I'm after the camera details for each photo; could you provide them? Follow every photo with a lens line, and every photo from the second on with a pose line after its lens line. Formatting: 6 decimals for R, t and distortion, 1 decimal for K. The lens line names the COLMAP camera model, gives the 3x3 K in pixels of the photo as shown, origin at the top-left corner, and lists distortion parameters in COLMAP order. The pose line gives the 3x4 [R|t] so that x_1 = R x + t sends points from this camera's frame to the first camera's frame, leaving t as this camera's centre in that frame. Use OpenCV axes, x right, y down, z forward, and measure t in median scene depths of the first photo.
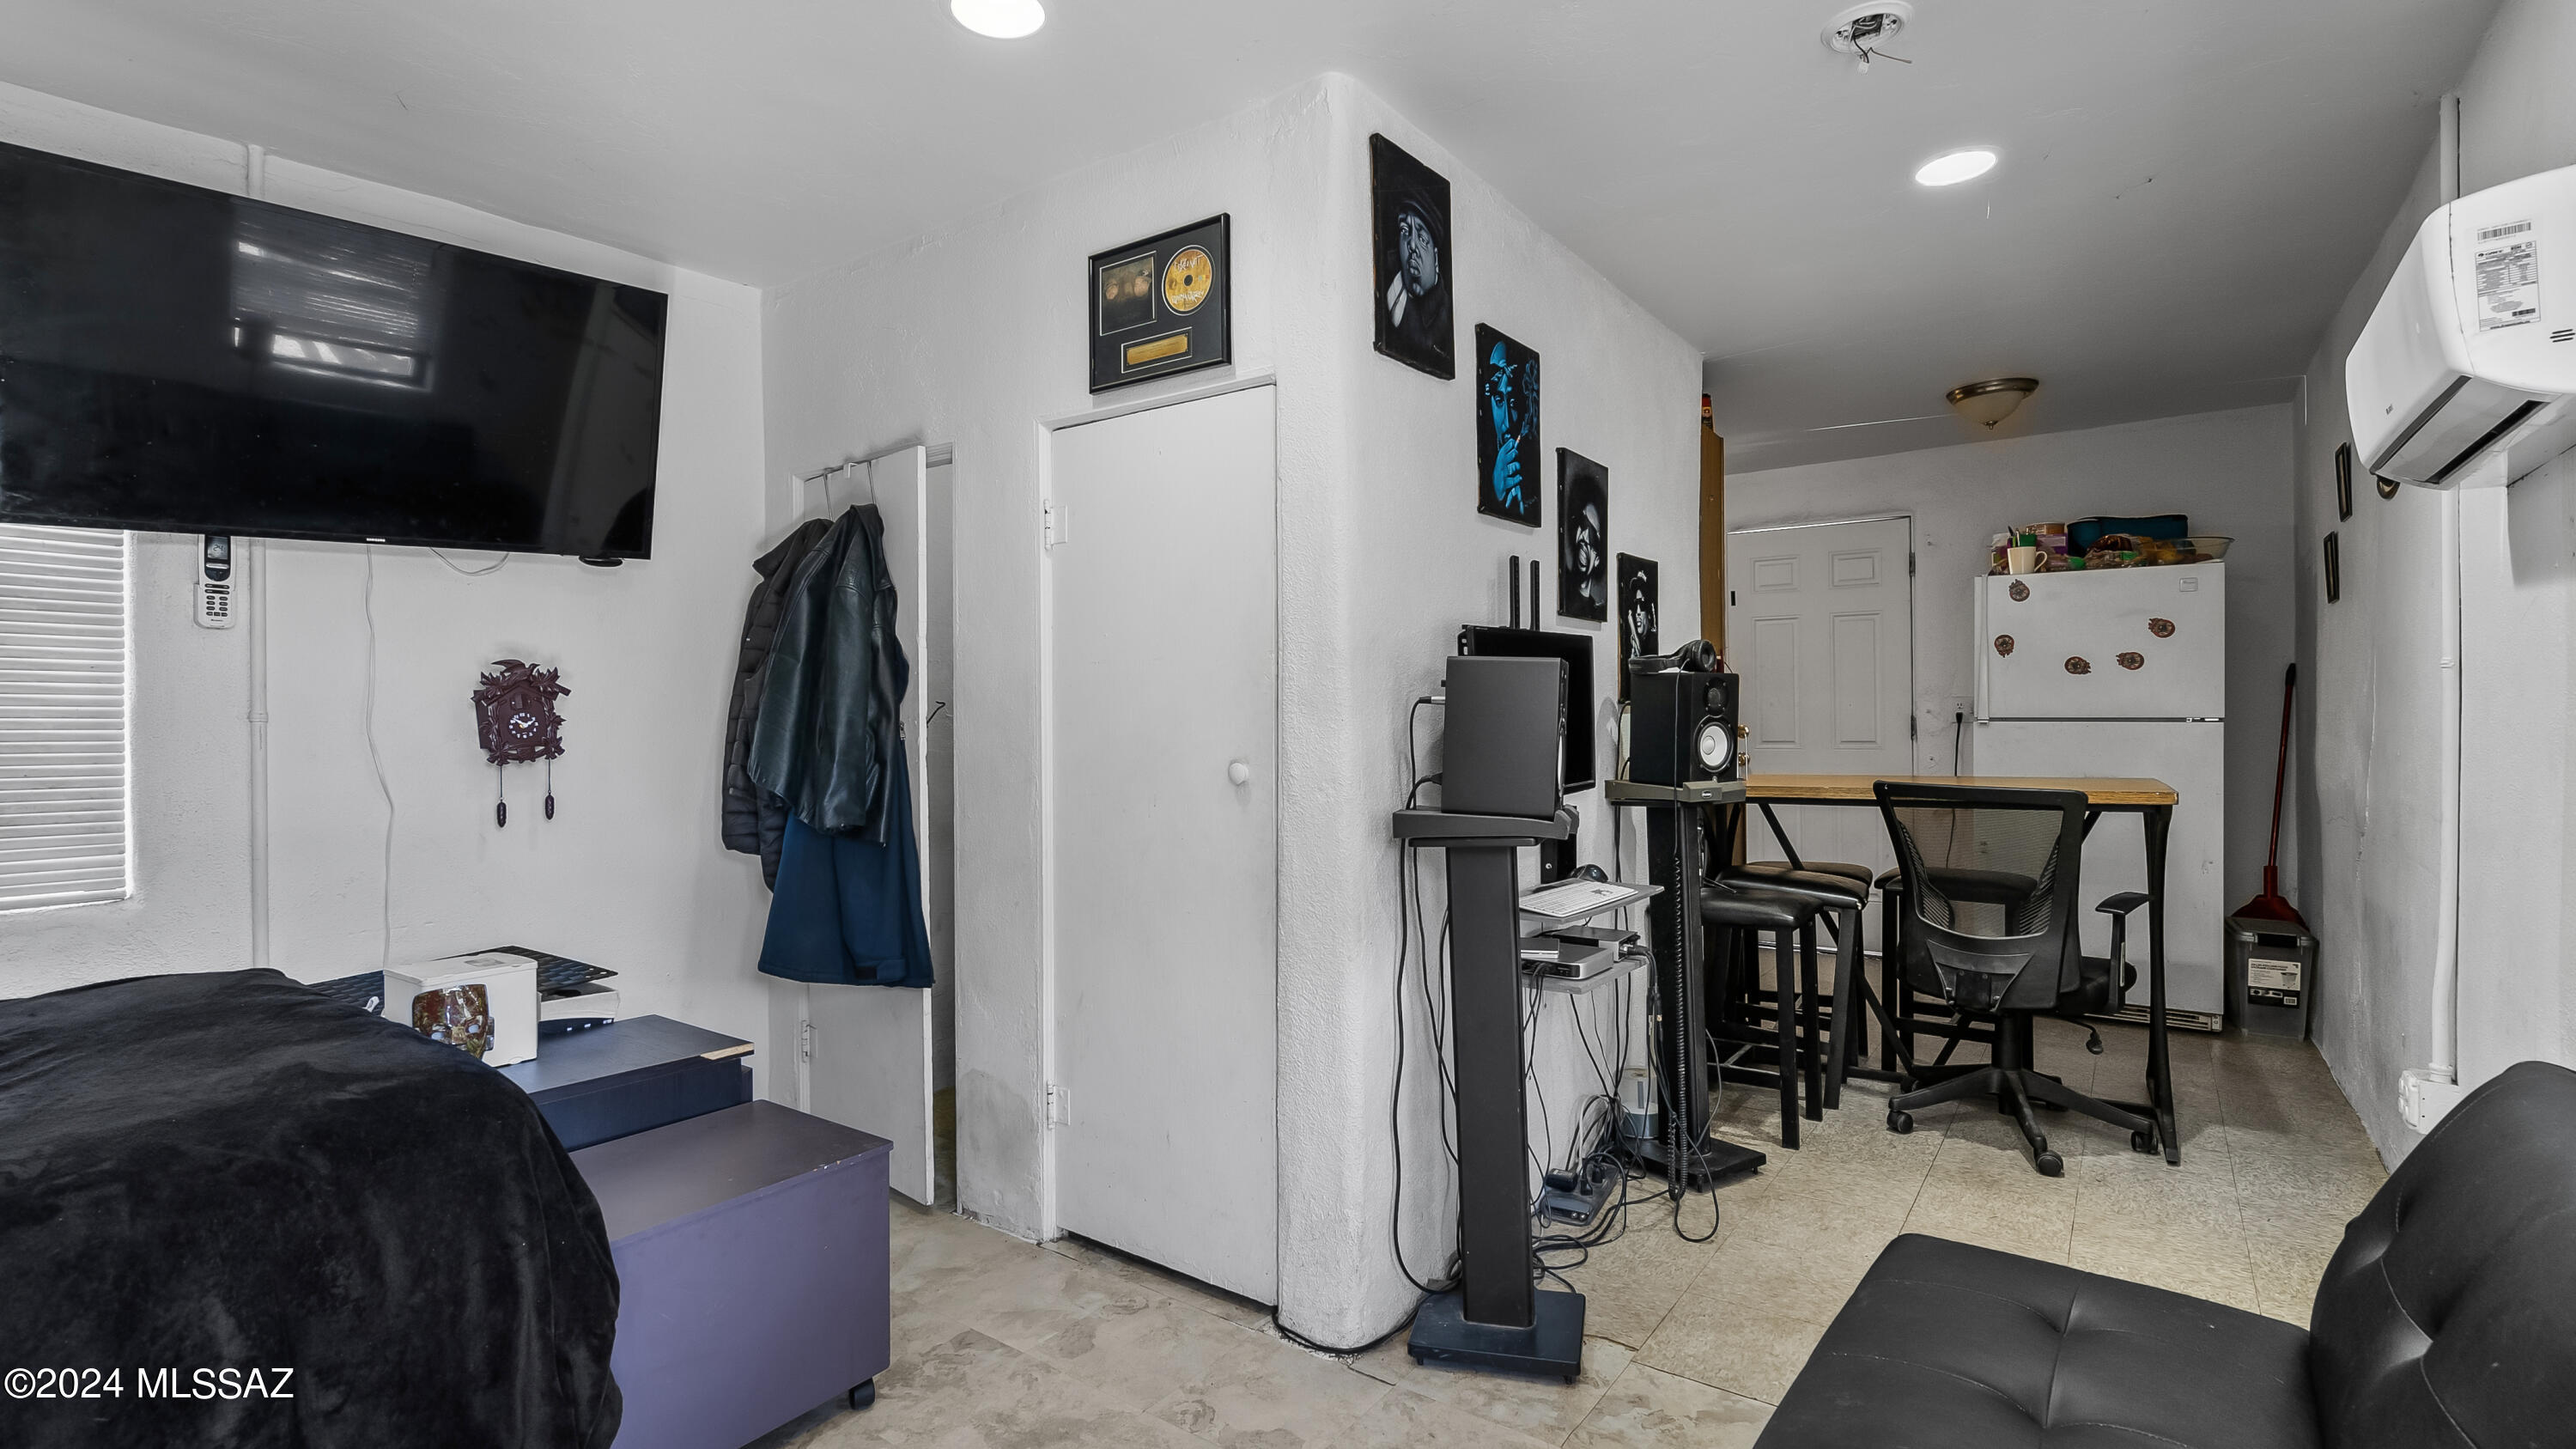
lens RADIAL K [[1199.0, 0, 1280.5], [0, 1199.0, 730.7], [0, 0, 1]] dist [-0.000415, 0.000523]
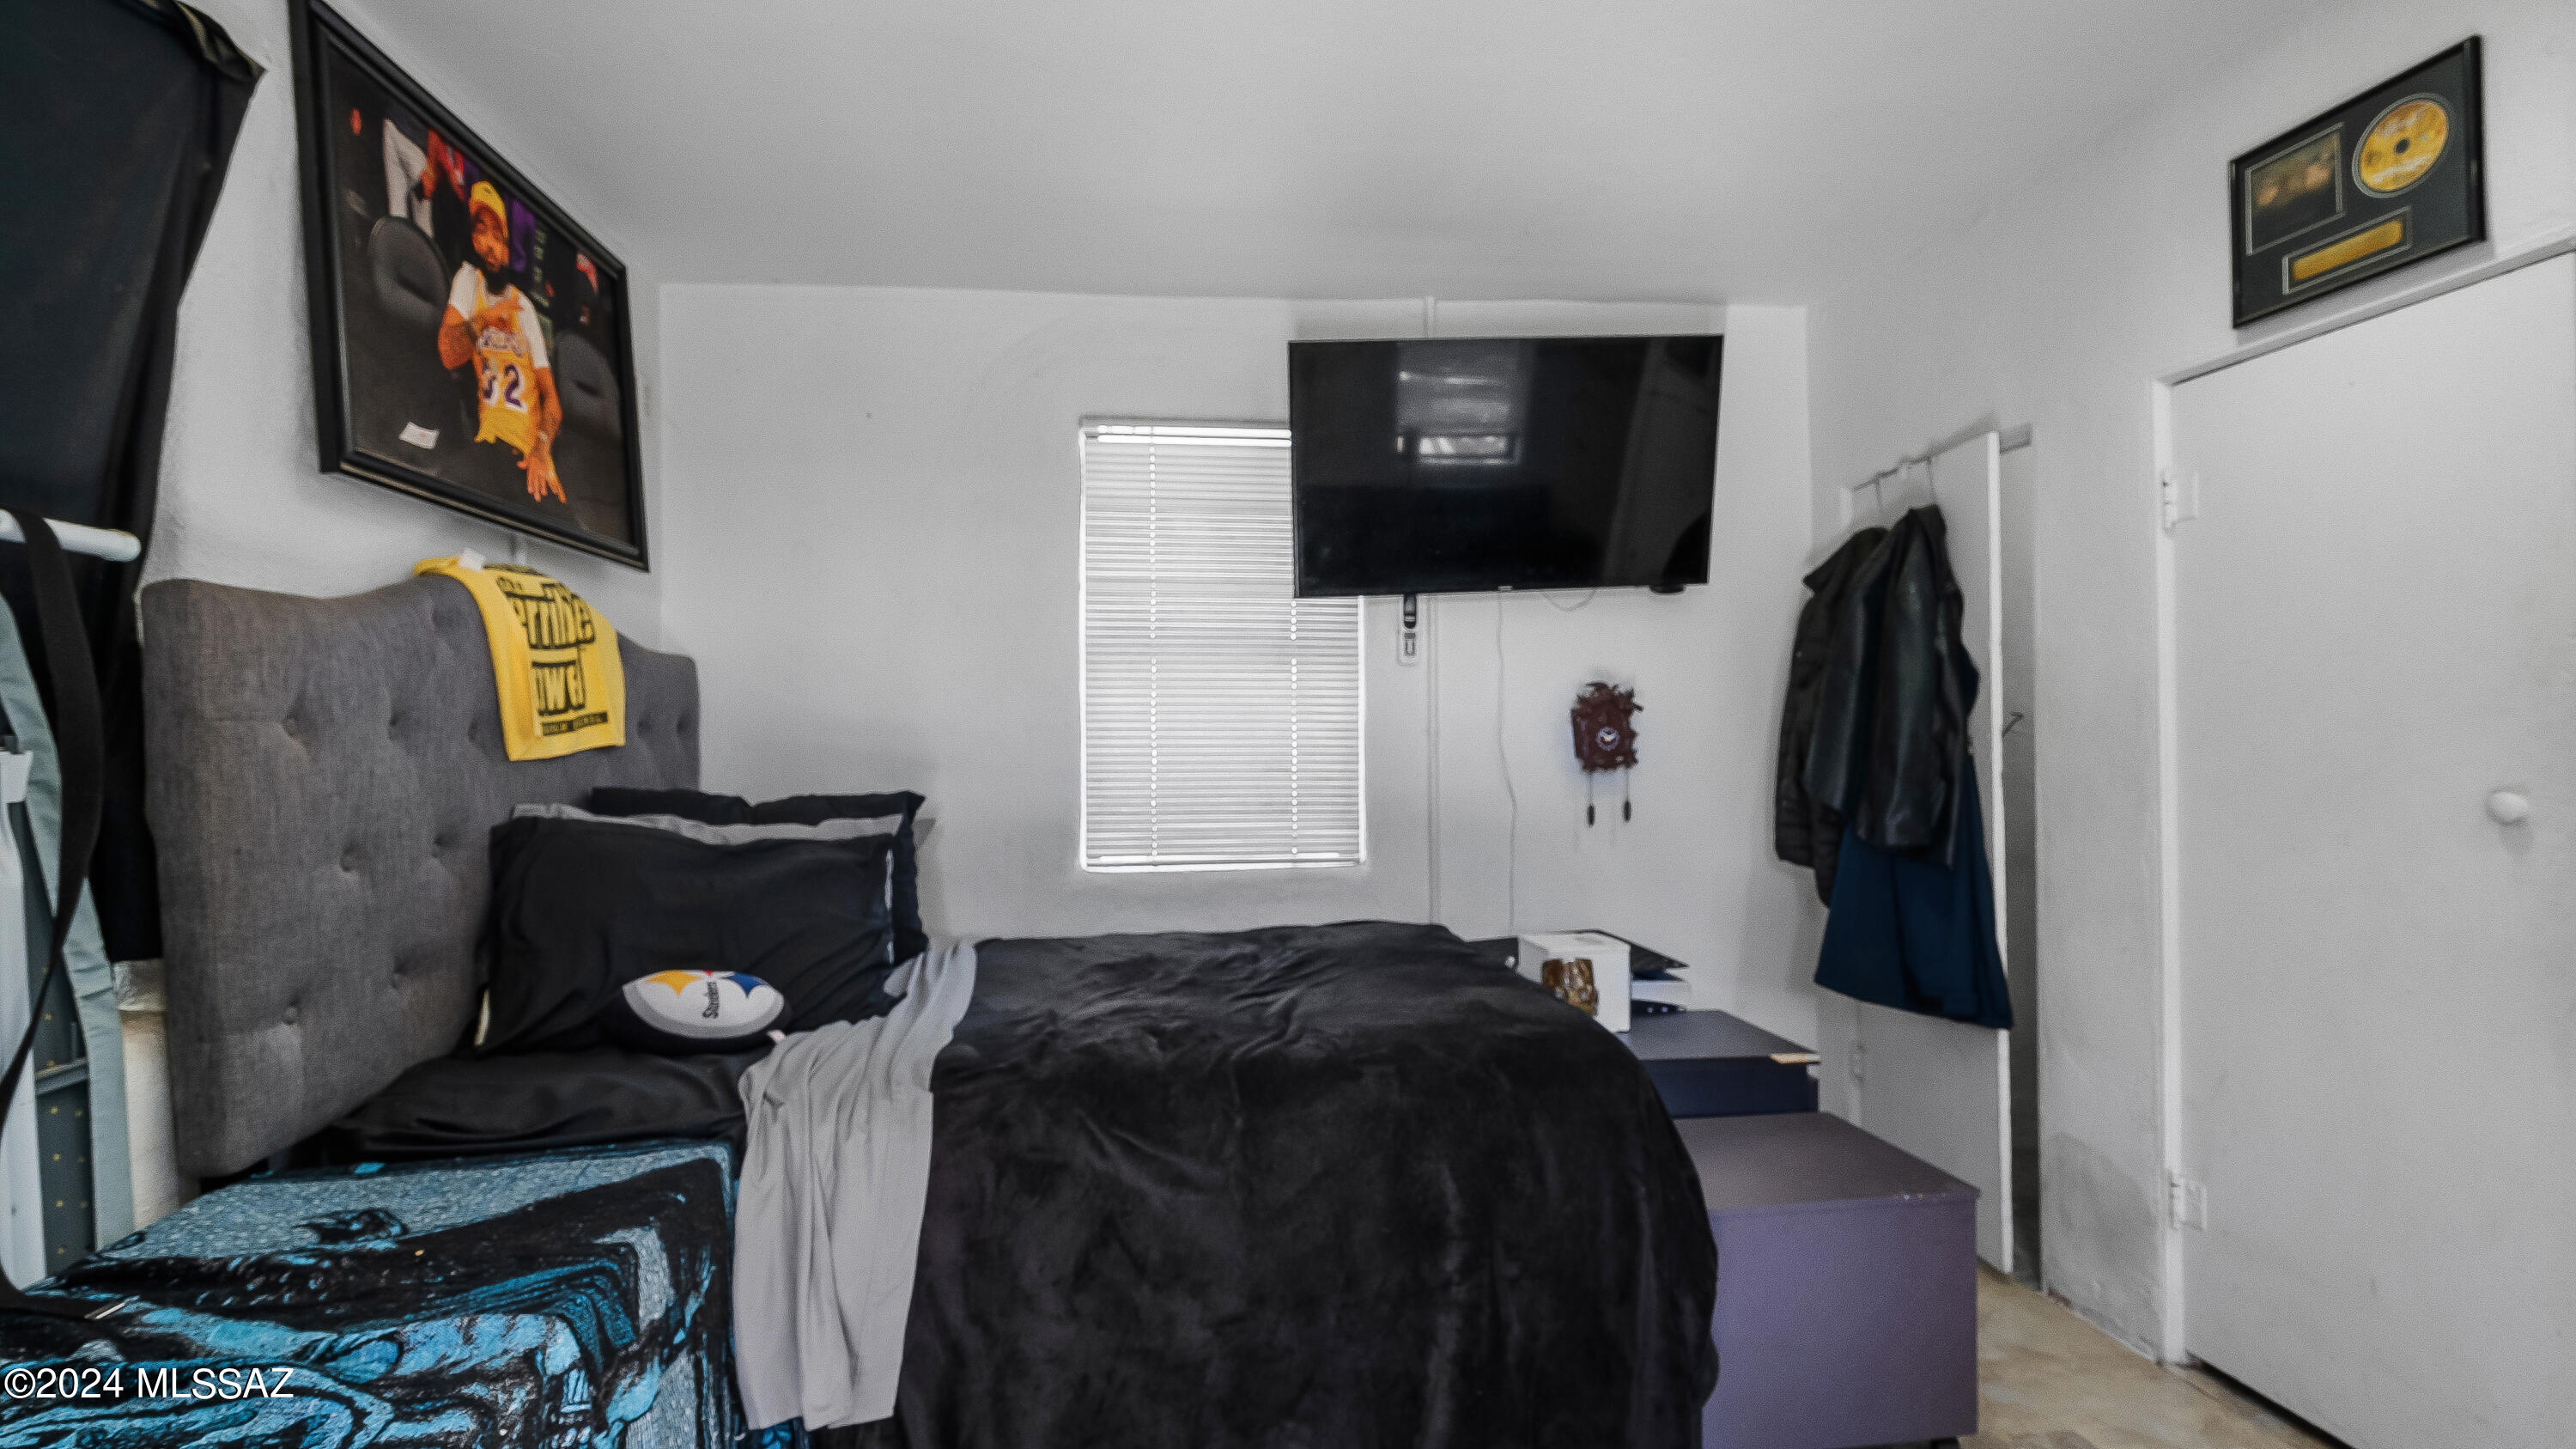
lens RADIAL K [[1199.0, 0, 1280.5], [0, 1199.0, 730.7], [0, 0, 1]] dist [-0.000415, 0.000523]
pose [[0.688116, -0.002366, -0.725597, -0.015953], [-0.006566, 0.999933, -0.009487, 0.001131], [0.725571, 0.011292, 0.688055, -0.019594]]
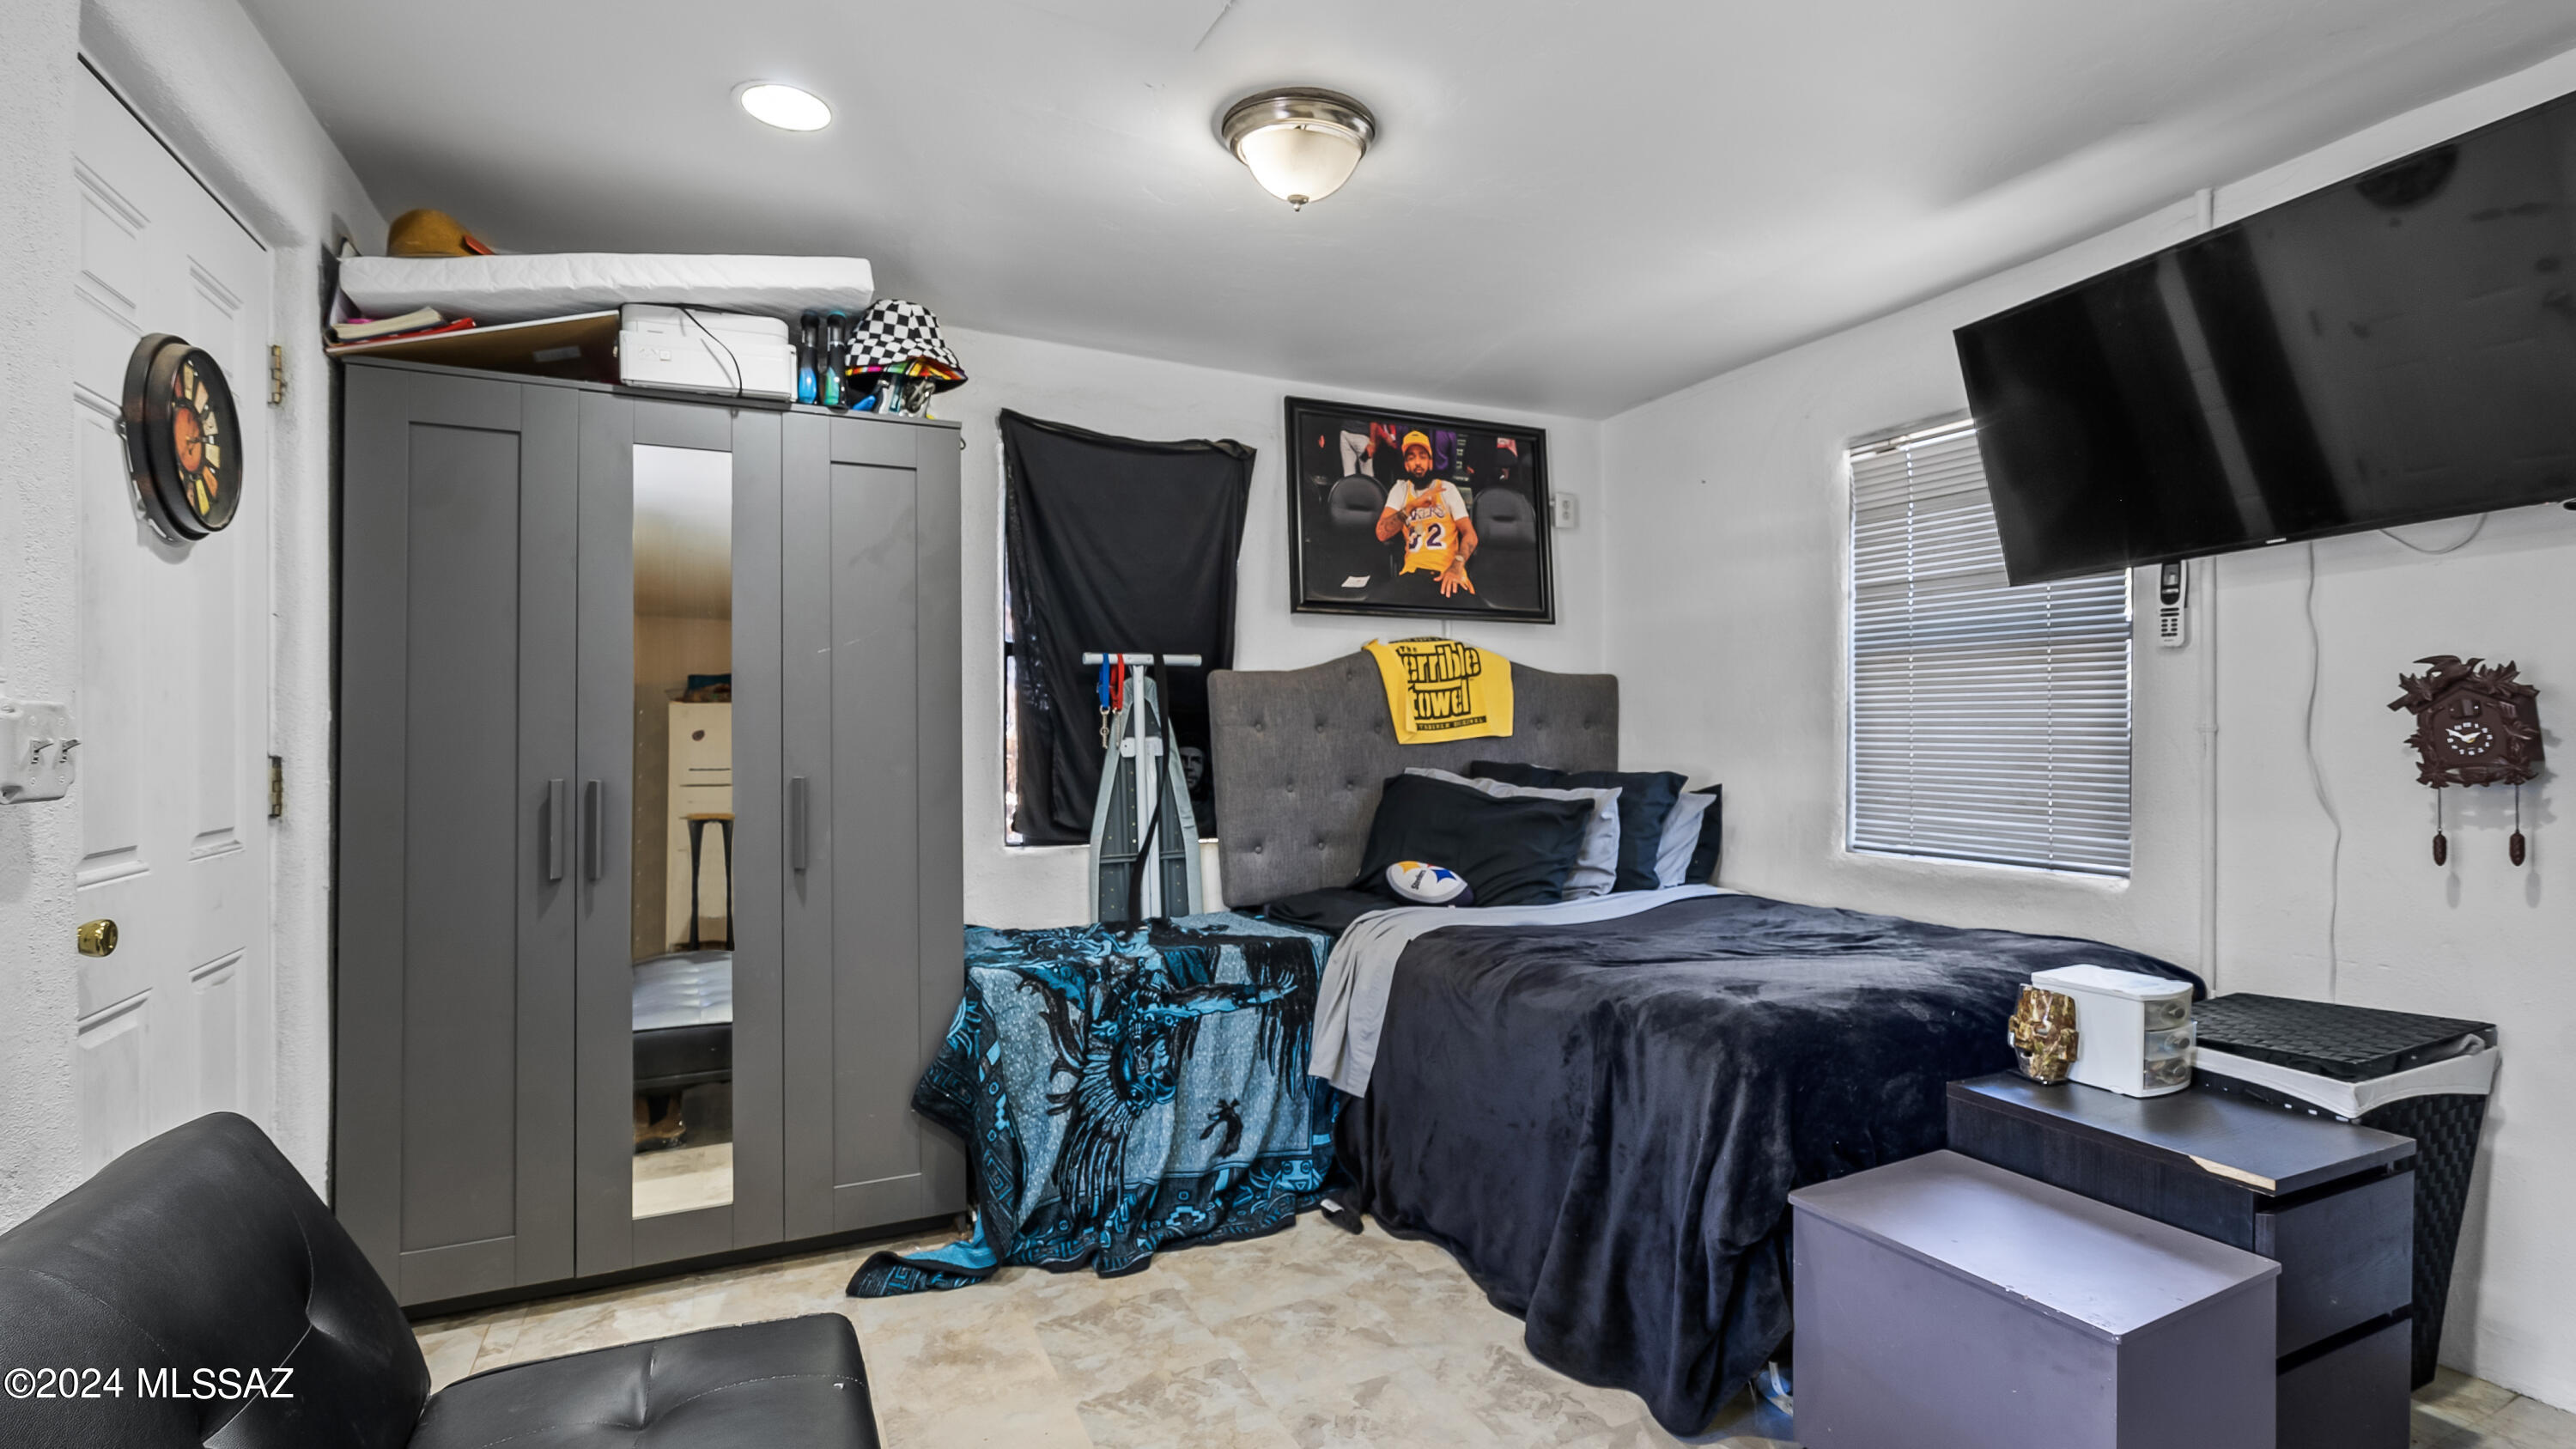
lens RADIAL K [[1199.0, 0, 1280.5], [0, 1199.0, 730.7], [0, 0, 1]] dist [-0.000415, 0.000523]
pose [[-0.474153, 0.009311, -0.880393, 0.468536], [-0.003352, 0.999918, 0.012381, -0.018715], [0.880436, 0.008821, -0.474082, 0.774968]]
